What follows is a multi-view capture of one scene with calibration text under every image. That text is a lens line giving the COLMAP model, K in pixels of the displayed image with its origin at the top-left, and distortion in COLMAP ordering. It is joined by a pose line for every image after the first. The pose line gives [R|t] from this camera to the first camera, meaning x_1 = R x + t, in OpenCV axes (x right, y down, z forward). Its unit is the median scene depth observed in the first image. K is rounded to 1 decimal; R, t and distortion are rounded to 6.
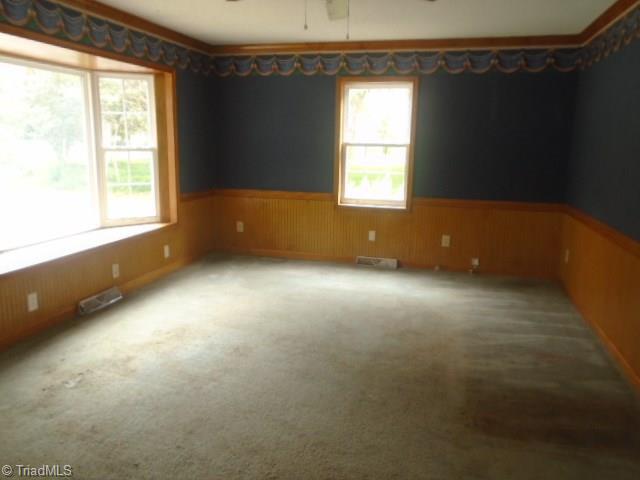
lens RADIAL K [[496.3, 0, 320.0], [0, 496.3, 240.0], [0, 0, 1]] dist [-0.011666, -0.005195]
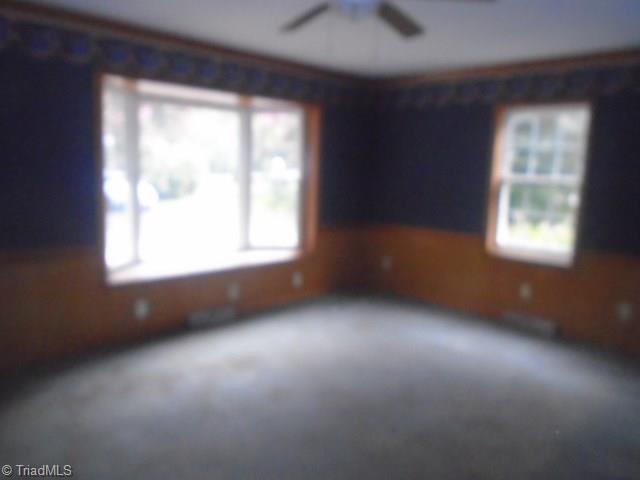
lens RADIAL K [[496.3, 0, 320.0], [0, 496.3, 240.0], [0, 0, 1]] dist [-0.011666, -0.005195]
pose [[0.870431, 0.083561, -0.485146, 0.214232], [-0.116310, 0.992496, -0.037732, -0.024529], [0.478352, 0.089270, 0.873619, 0.124018]]
